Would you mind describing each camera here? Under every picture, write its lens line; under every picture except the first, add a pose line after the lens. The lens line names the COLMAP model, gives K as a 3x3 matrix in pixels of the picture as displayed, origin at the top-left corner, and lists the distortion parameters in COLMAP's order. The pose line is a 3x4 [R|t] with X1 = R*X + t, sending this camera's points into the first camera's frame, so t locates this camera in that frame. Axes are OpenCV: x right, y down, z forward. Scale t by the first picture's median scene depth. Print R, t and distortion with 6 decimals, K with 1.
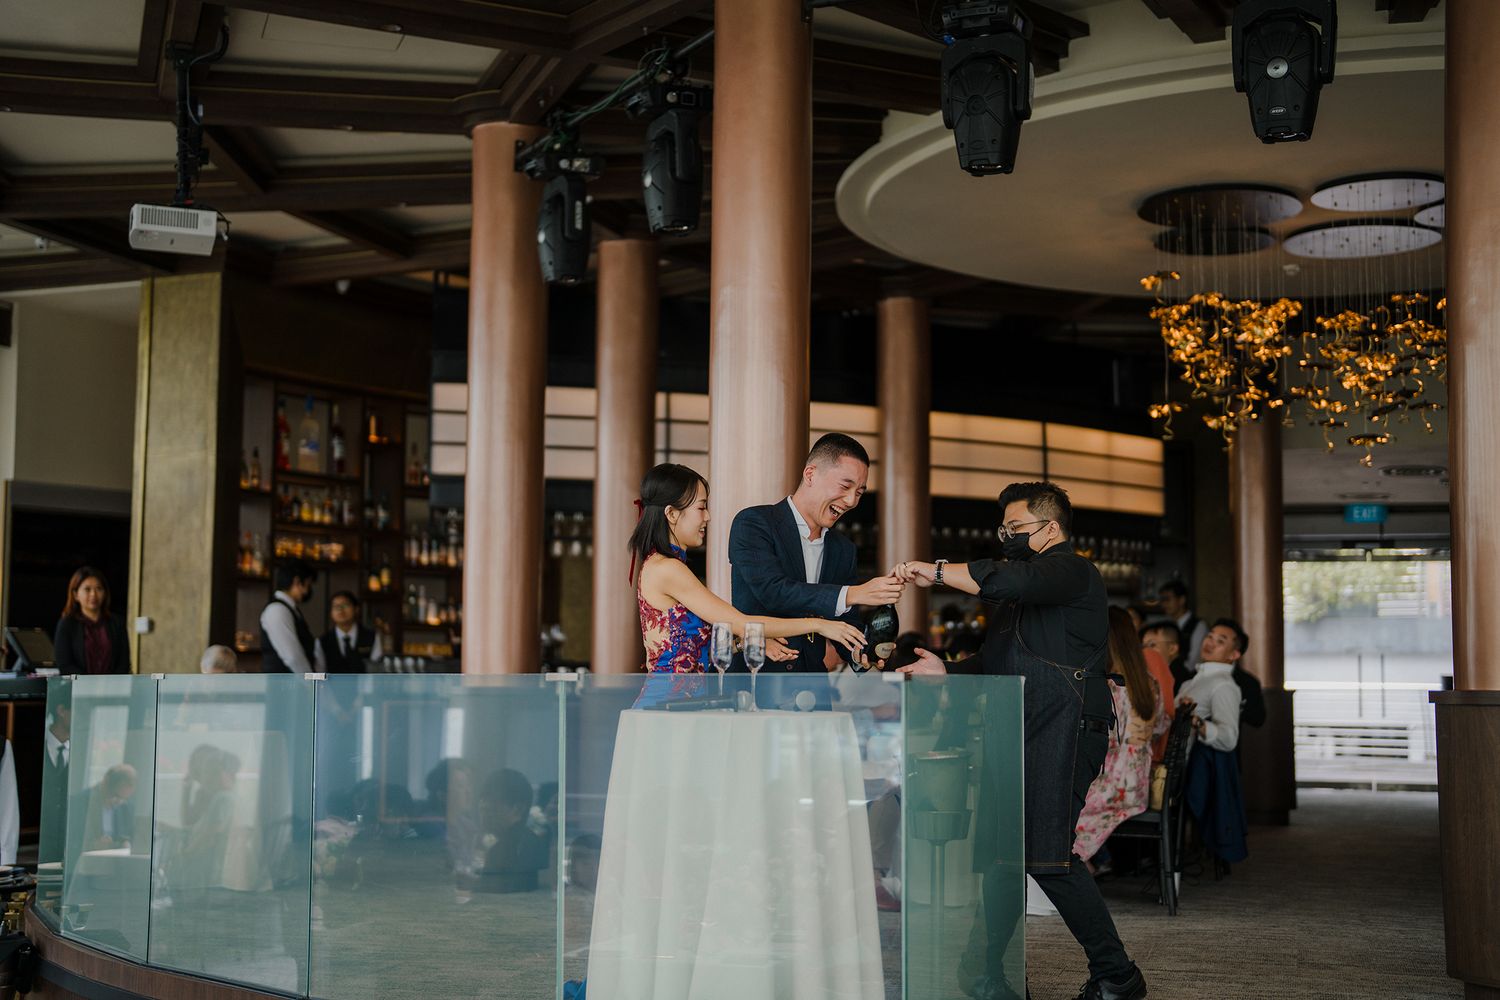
lens RADIAL K [[2054.2, 0, 750.0], [0, 2054.2, 500.0], [0, 0, 1]] dist [-0.013749, 0.093256]
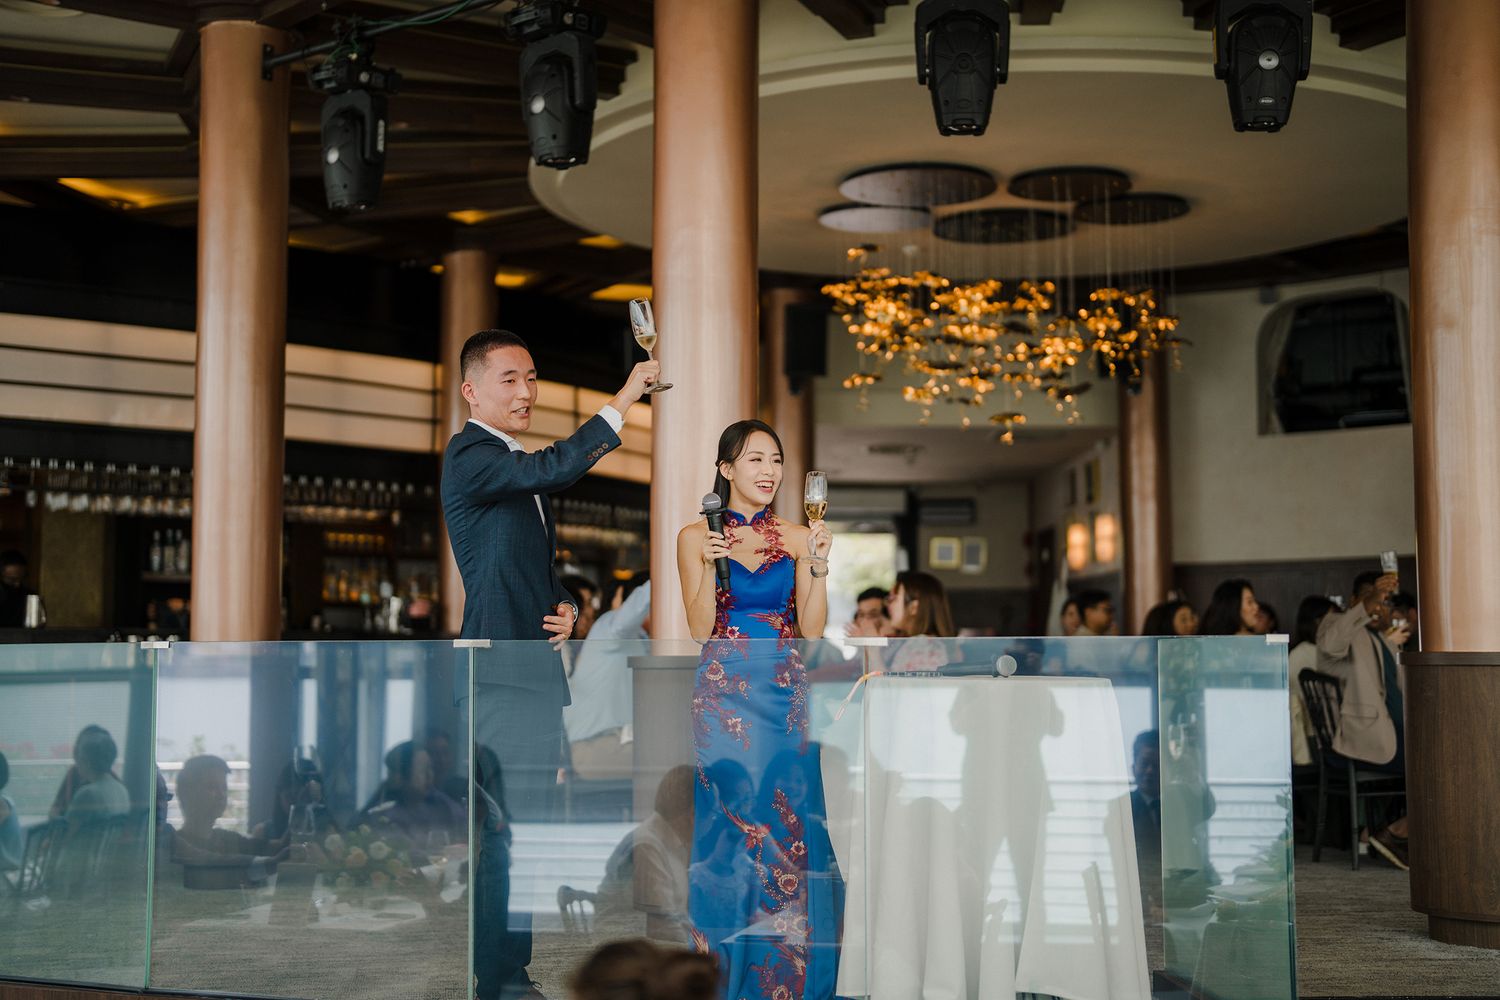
lens RADIAL K [[2054.2, 0, 750.0], [0, 2054.2, 500.0], [0, 0, 1]] dist [-0.013749, 0.093256]
pose [[0.917744, 0.023866, 0.396455, -0.245405], [-0.029551, 0.999529, 0.008236, 0.008197], [-0.396071, -0.019274, 0.918017, 0.086005]]
